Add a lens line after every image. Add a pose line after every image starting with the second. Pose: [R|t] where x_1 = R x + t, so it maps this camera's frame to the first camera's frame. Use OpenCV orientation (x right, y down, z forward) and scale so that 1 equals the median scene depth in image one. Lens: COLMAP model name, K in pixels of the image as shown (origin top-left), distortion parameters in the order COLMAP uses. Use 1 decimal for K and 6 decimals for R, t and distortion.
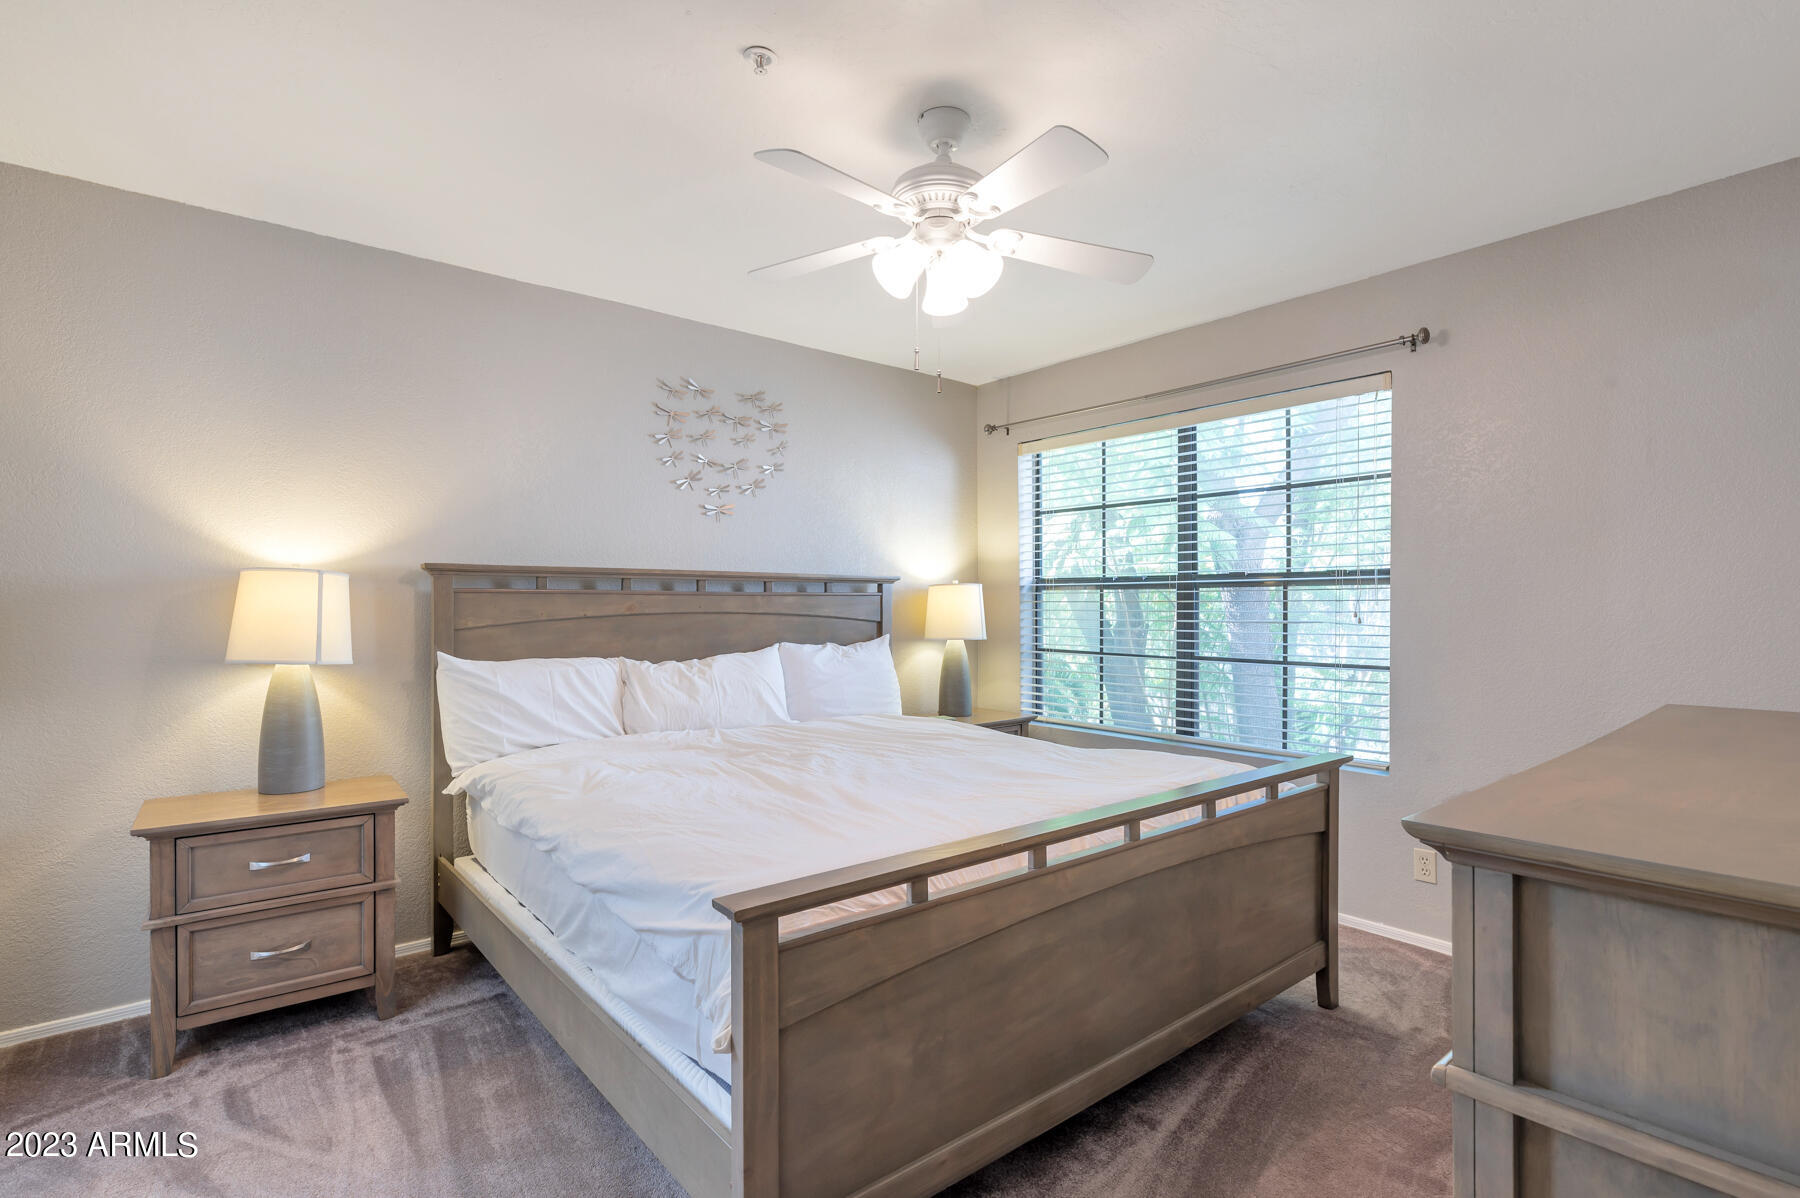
lens RADIAL K [[864.9, 0, 905.3], [0, 864.9, 601.1], [0, 0, 1]] dist [-0.003177, -0.000270]
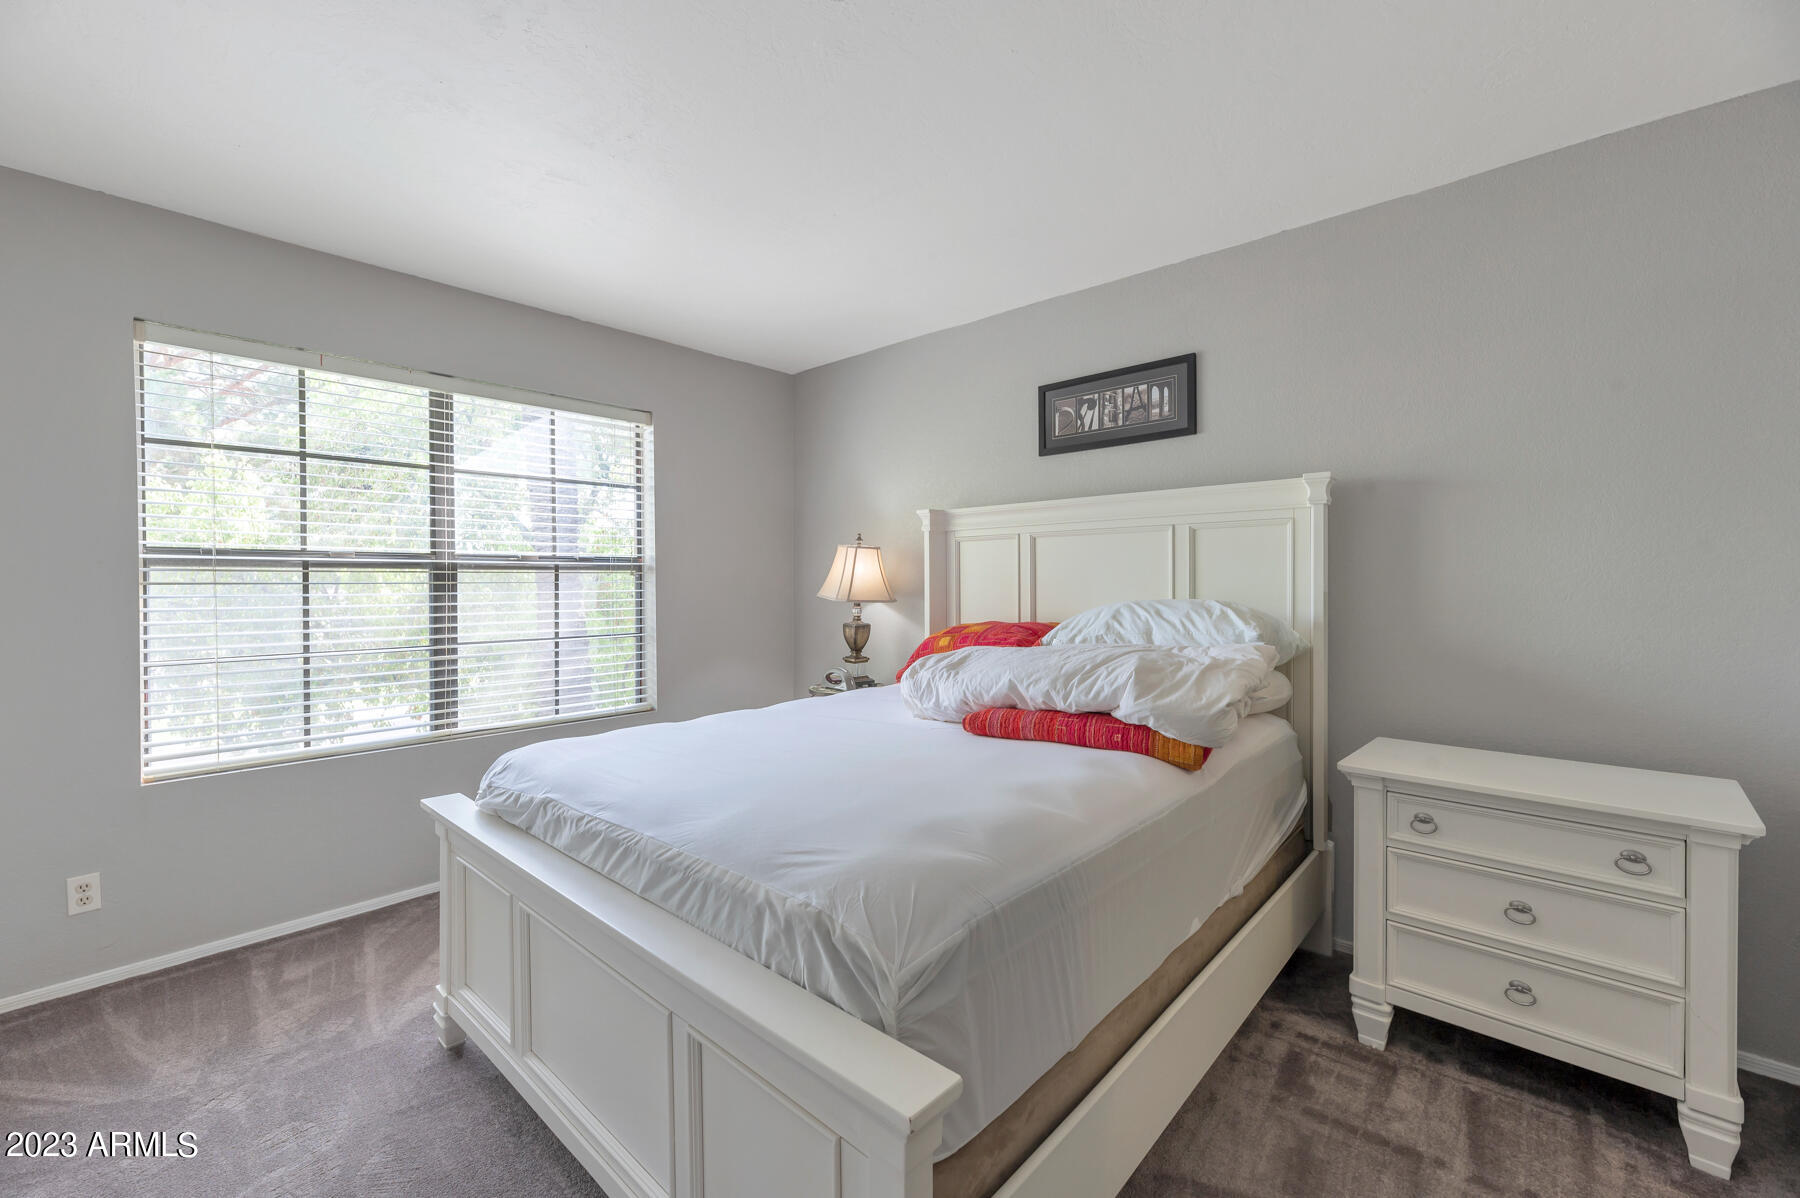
lens RADIAL K [[745.2, 0, 897.8], [0, 745.2, 591.2], [0, 0, 1]] dist [0.003151, 0.000086]
pose [[-0.138772, -0.013600, 0.990231, -0.520360], [0.006222, 0.999874, 0.014604, 0.000427], [-0.990305, 0.008188, -0.138670, 0.625678]]
